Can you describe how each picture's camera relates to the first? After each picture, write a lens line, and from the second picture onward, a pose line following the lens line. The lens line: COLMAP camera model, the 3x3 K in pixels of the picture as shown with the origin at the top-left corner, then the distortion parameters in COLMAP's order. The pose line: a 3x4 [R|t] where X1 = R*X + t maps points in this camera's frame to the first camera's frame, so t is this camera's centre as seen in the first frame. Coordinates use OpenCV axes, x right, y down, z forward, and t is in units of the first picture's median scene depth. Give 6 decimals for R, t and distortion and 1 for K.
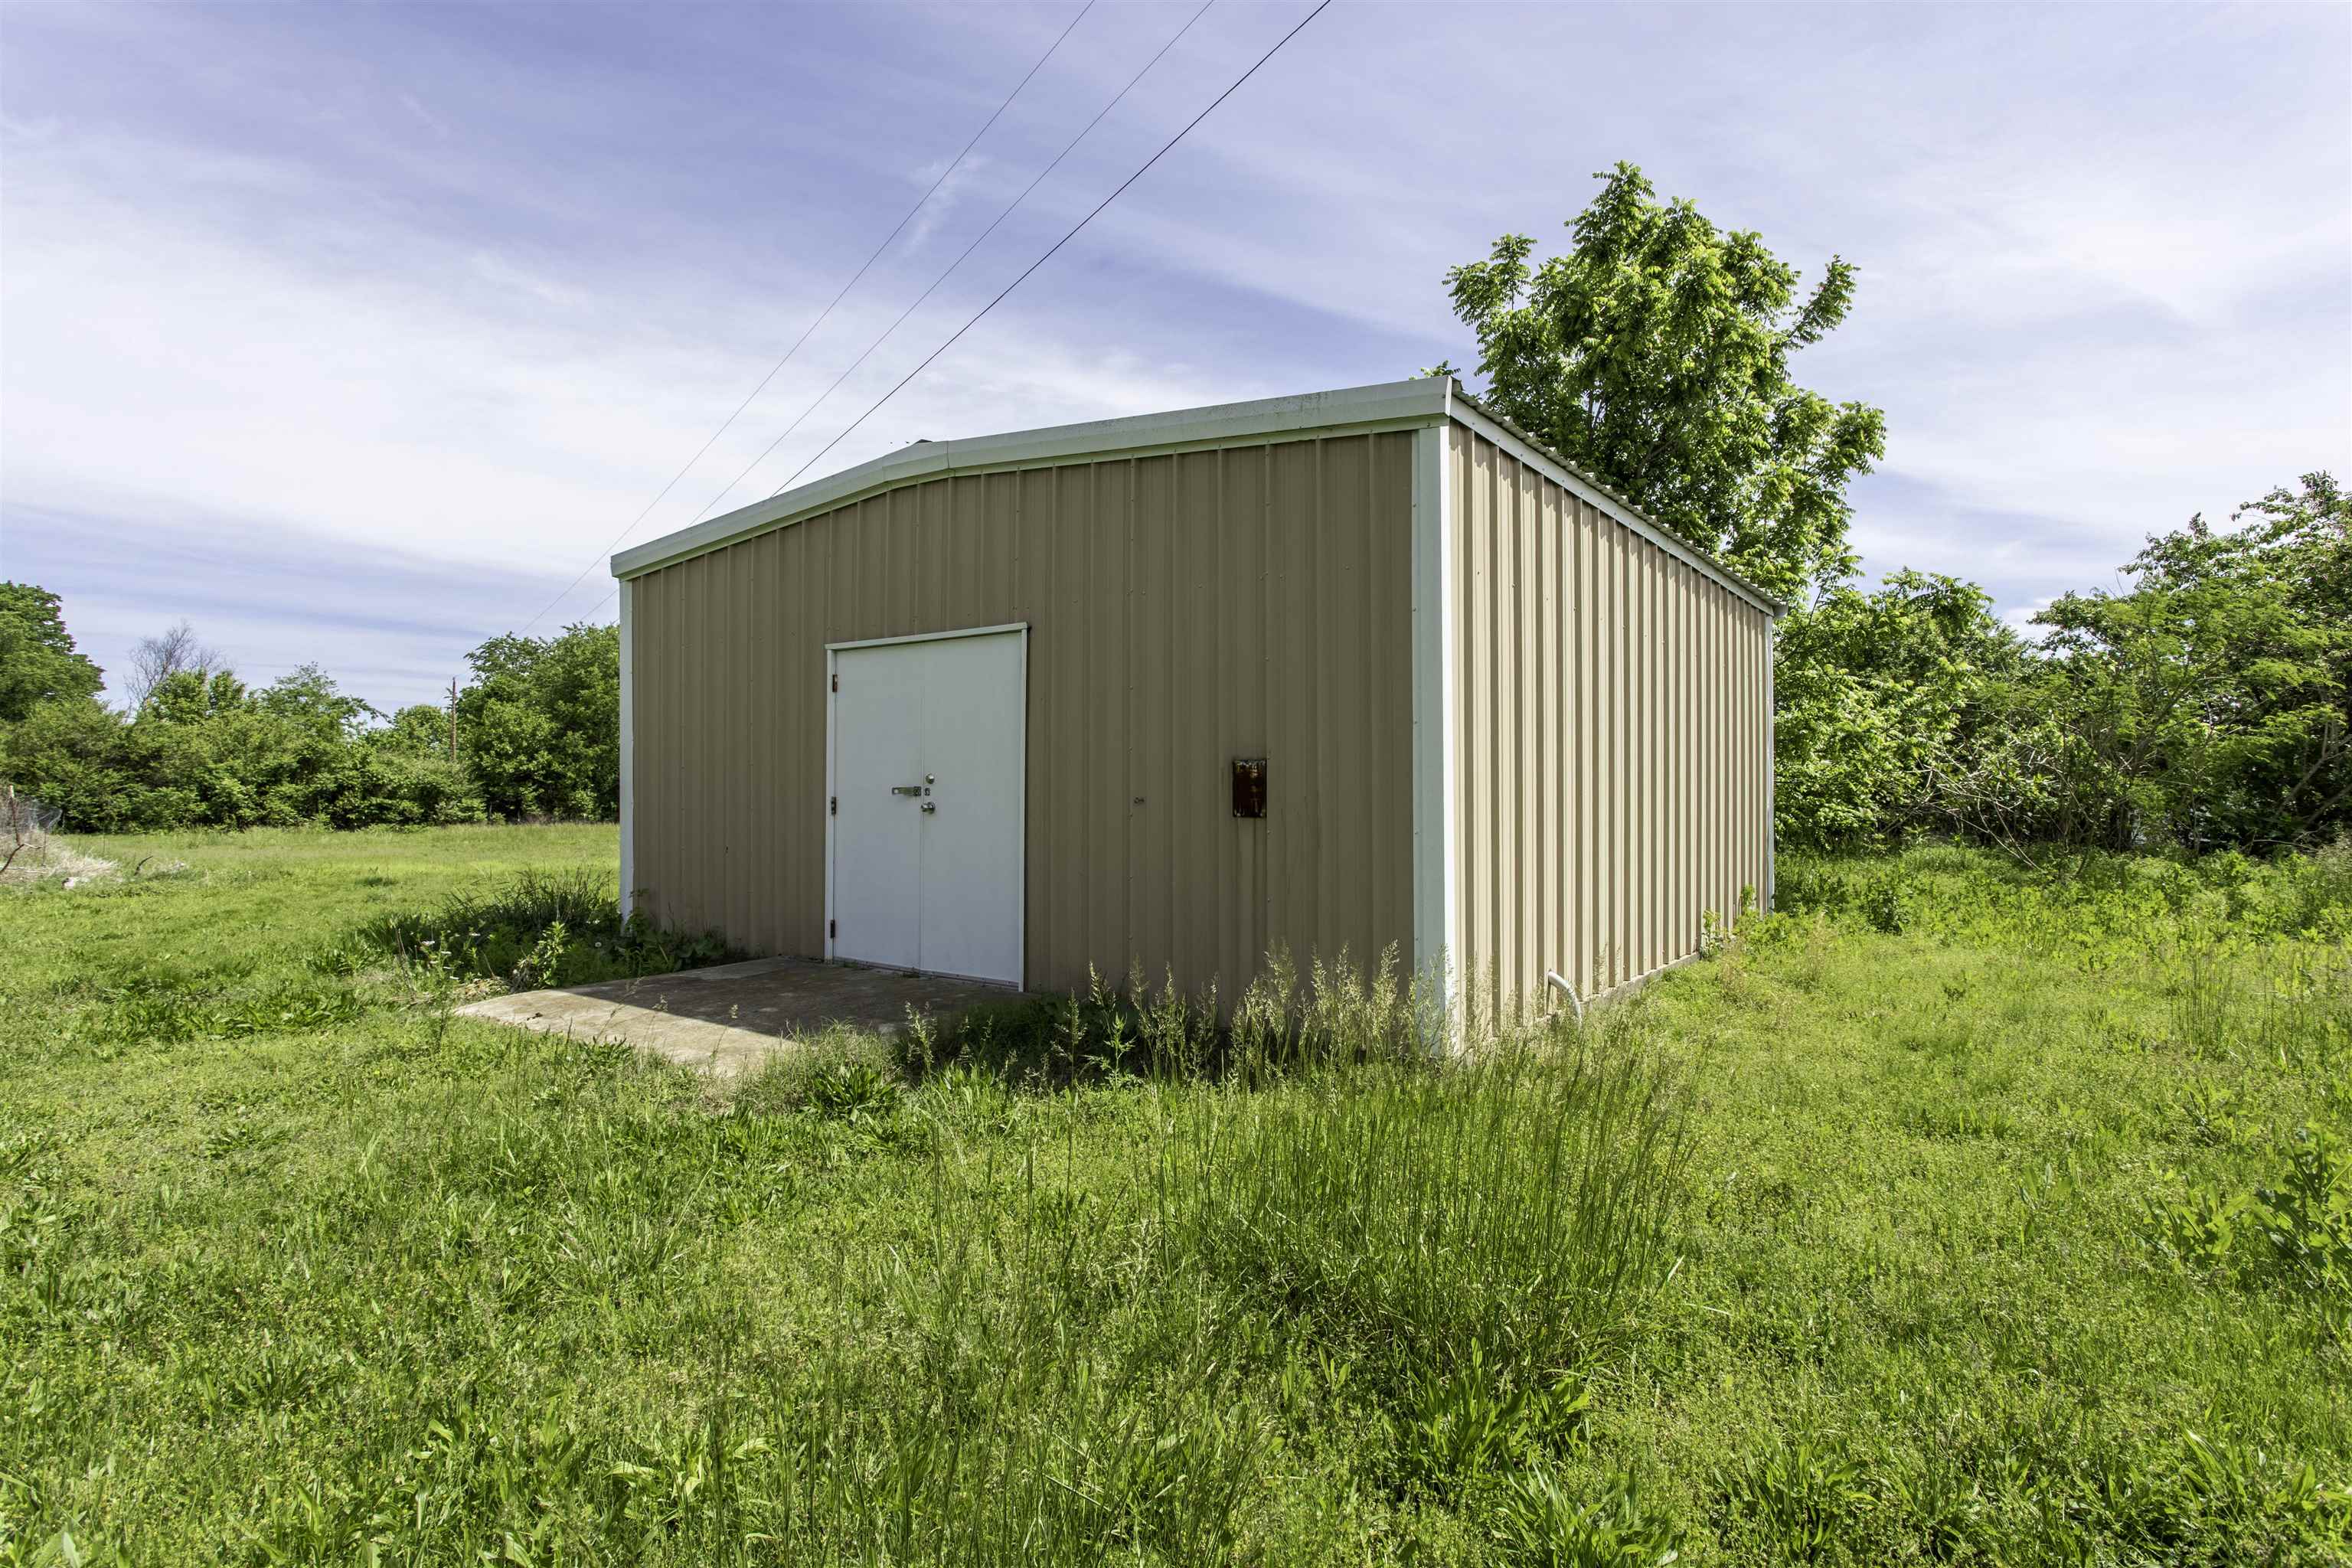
lens RADIAL K [[1126.0, 0, 1184.8], [0, 1126.0, 762.8], [0, 0, 1]] dist [0.001800, 0.000114]
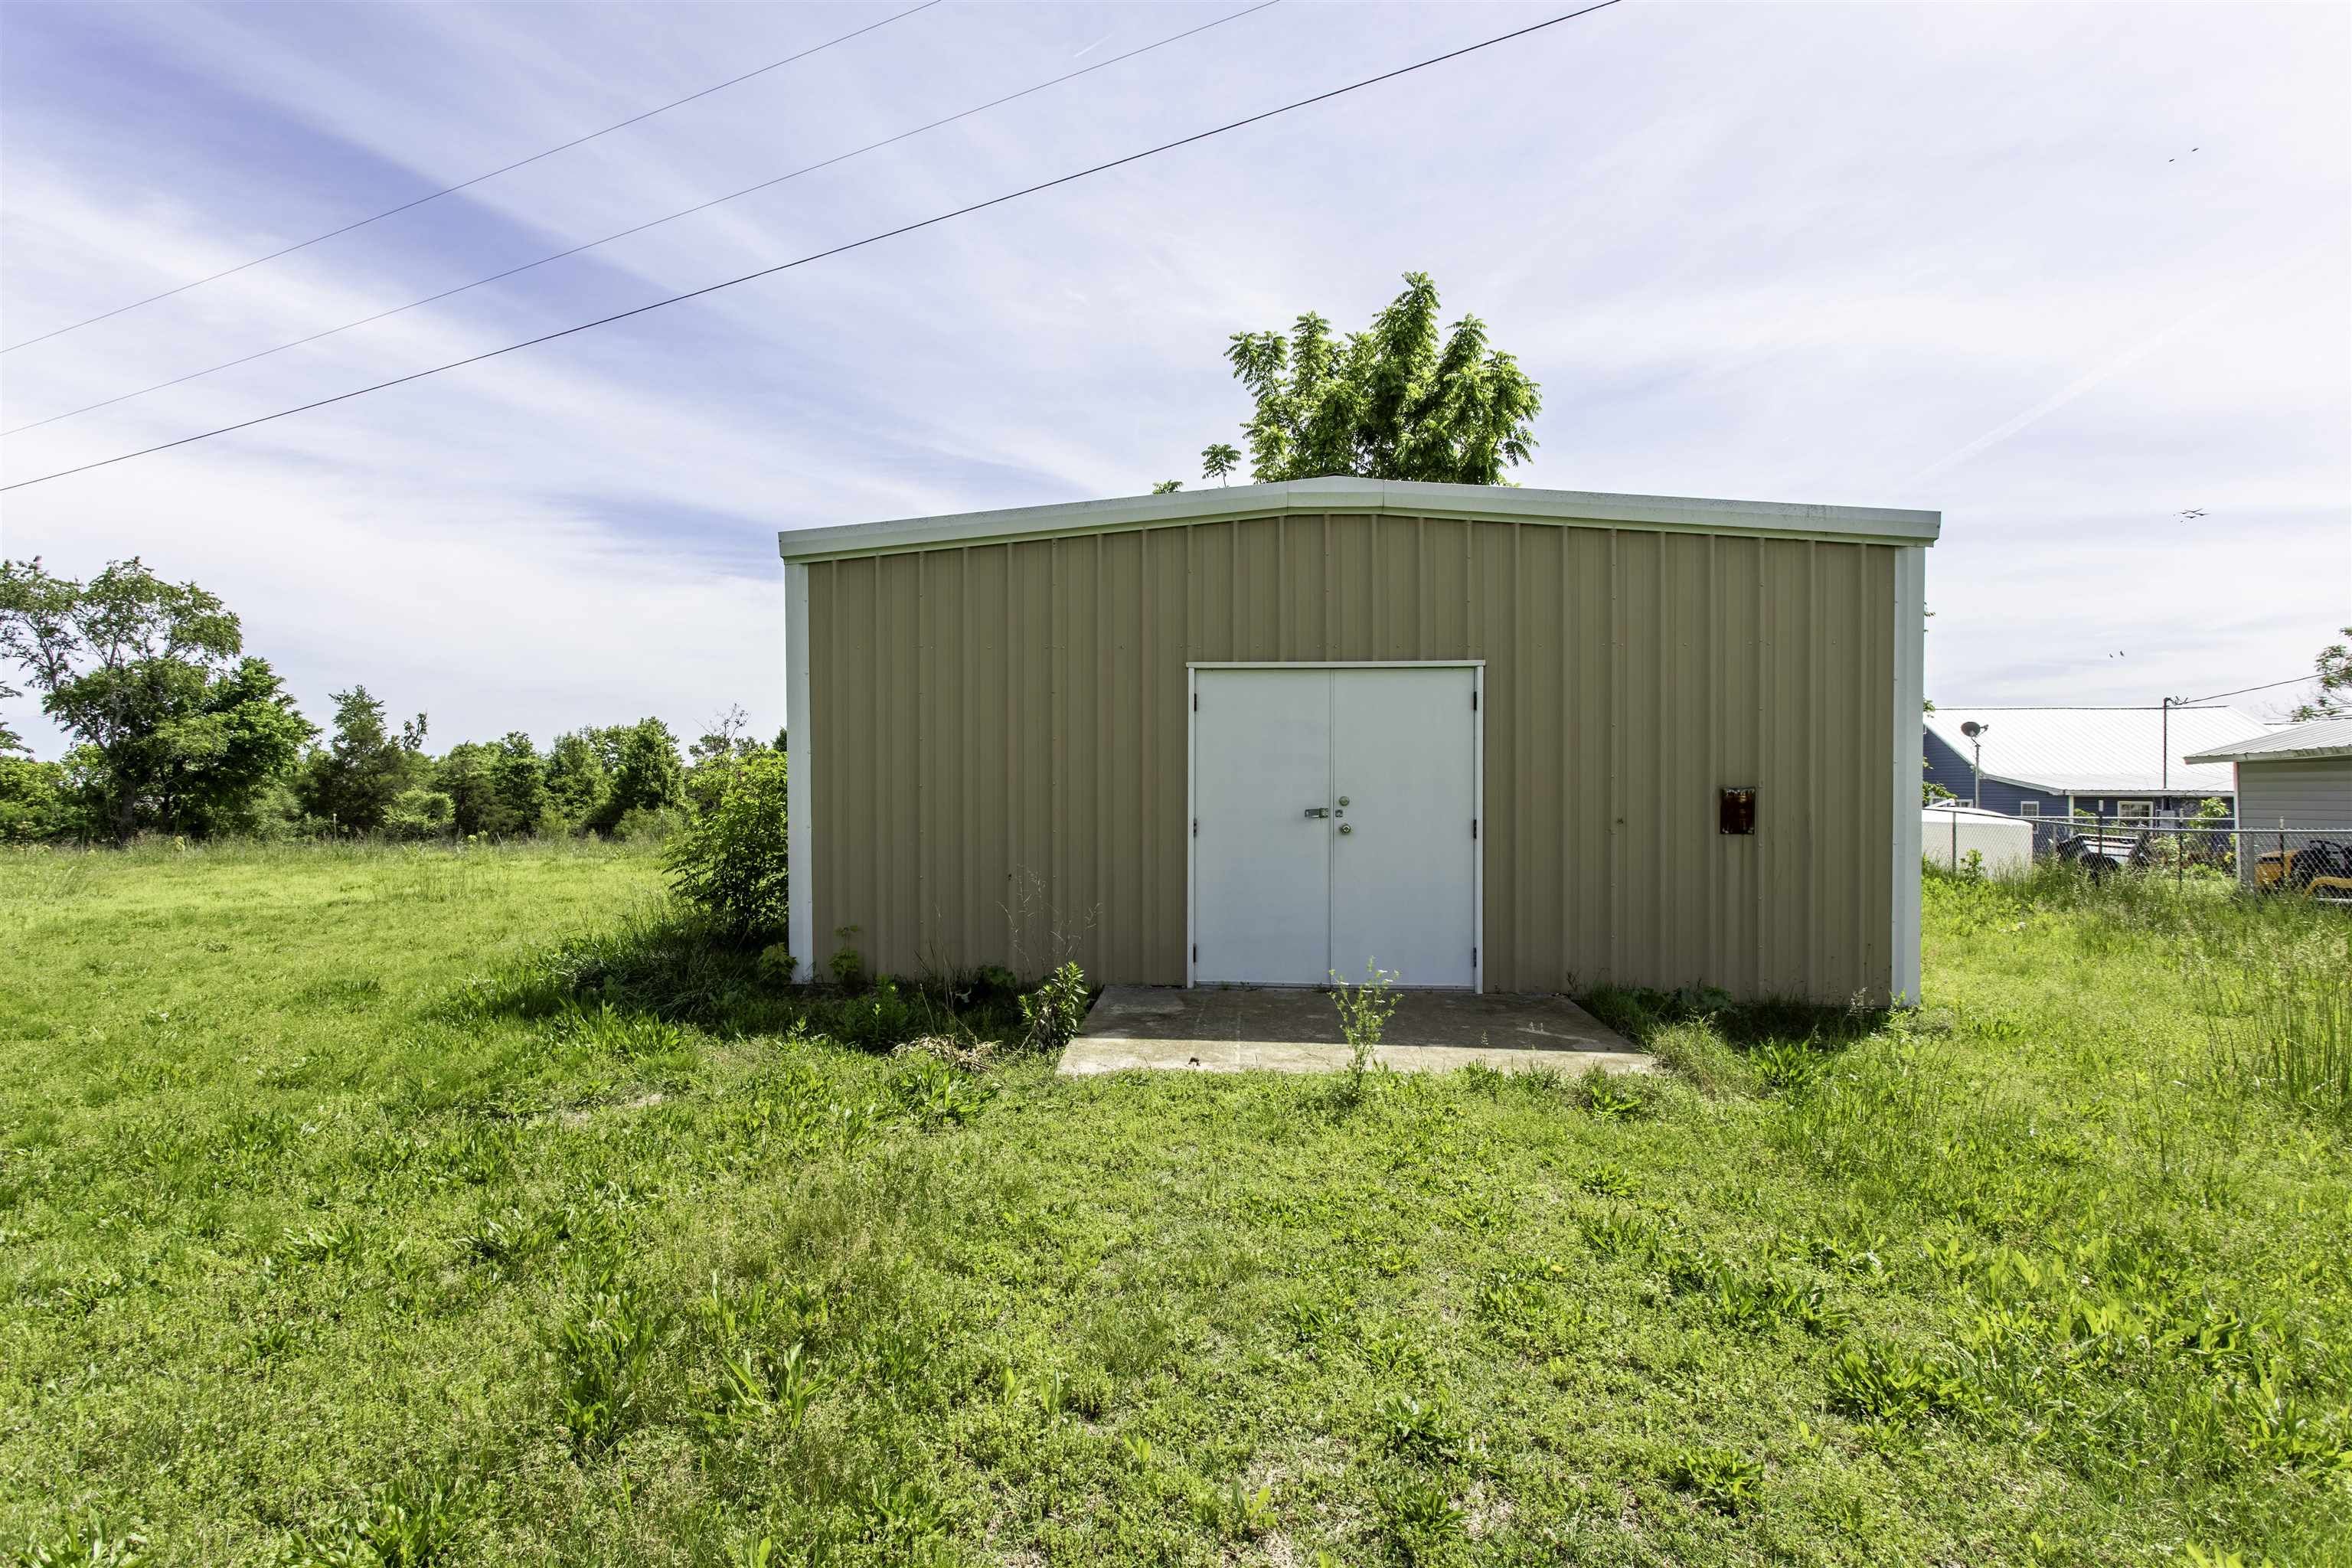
lens RADIAL K [[1126.0, 0, 1184.8], [0, 1126.0, 762.8], [0, 0, 1]] dist [0.001800, 0.000114]
pose [[0.874869, 0.010516, 0.484246, -0.848600], [-0.009465, 0.999945, -0.004615, -0.014702], [-0.484268, -0.000546, 0.874920, 0.160936]]
